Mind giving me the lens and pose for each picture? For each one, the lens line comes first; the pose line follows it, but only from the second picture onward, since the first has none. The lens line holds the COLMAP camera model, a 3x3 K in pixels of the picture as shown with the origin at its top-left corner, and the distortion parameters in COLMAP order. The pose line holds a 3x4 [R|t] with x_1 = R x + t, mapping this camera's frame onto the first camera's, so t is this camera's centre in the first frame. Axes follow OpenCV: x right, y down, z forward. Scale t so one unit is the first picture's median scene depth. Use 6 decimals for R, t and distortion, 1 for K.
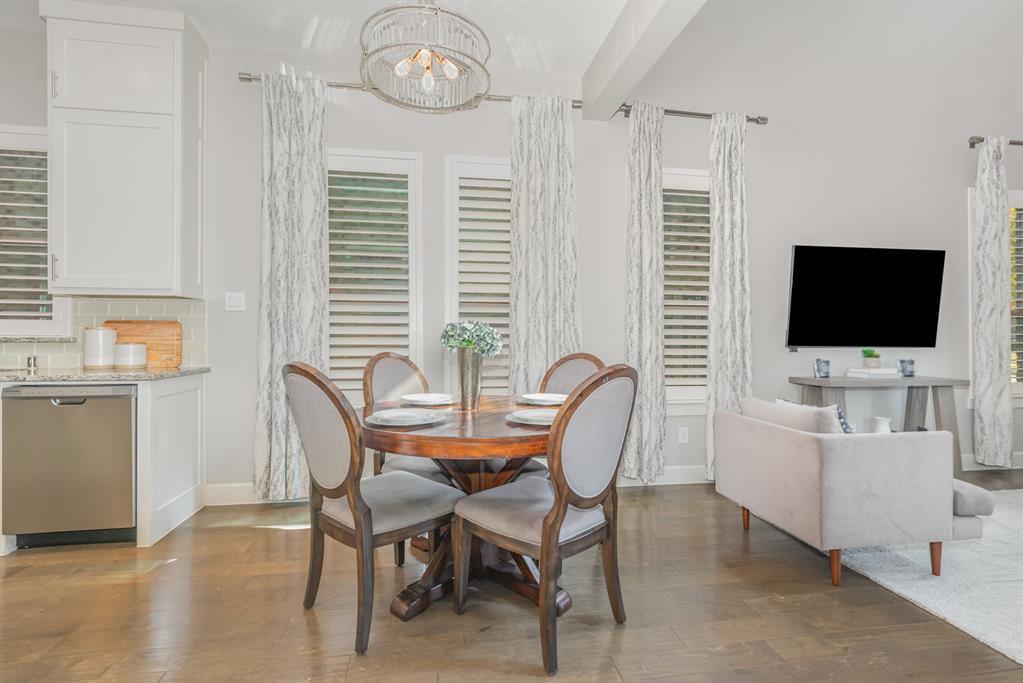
lens RADIAL K [[469.0, 0, 515.5], [0, 469.0, 326.1], [0, 0, 1]] dist [-0.001784, -0.000253]
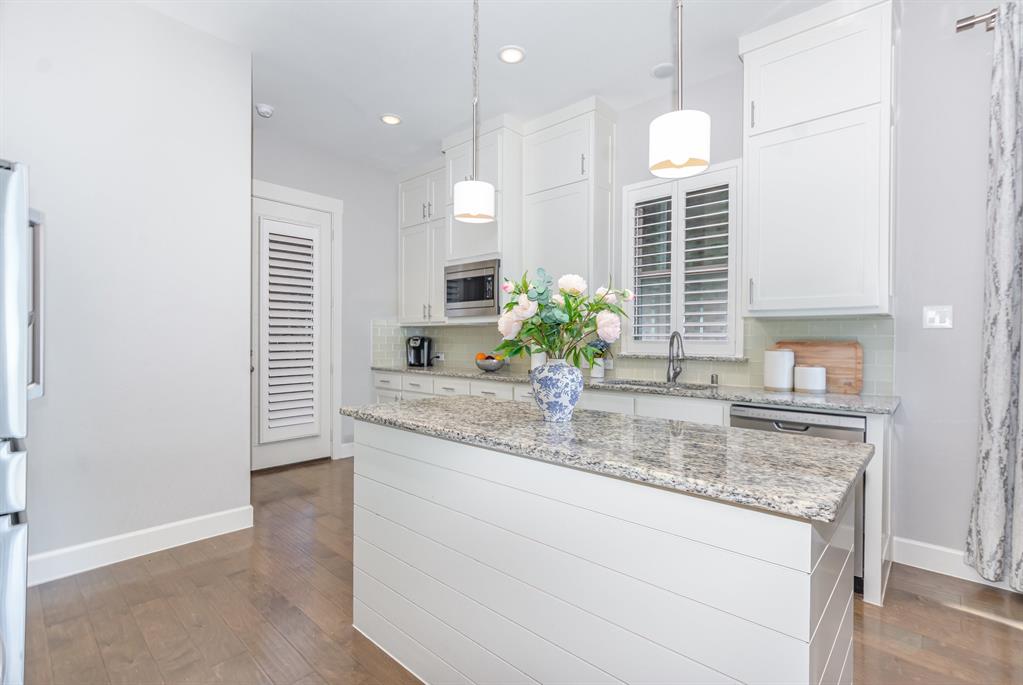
lens RADIAL K [[469.0, 0, 515.5], [0, 469.0, 327.1], [0, 0, 1]] dist [-0.001784, -0.000253]
pose [[0.630735, -0.024727, -0.775604, -0.467416], [0.013590, 0.999691, -0.020819, -0.029546], [0.775879, 0.002591, 0.630877, -0.053730]]
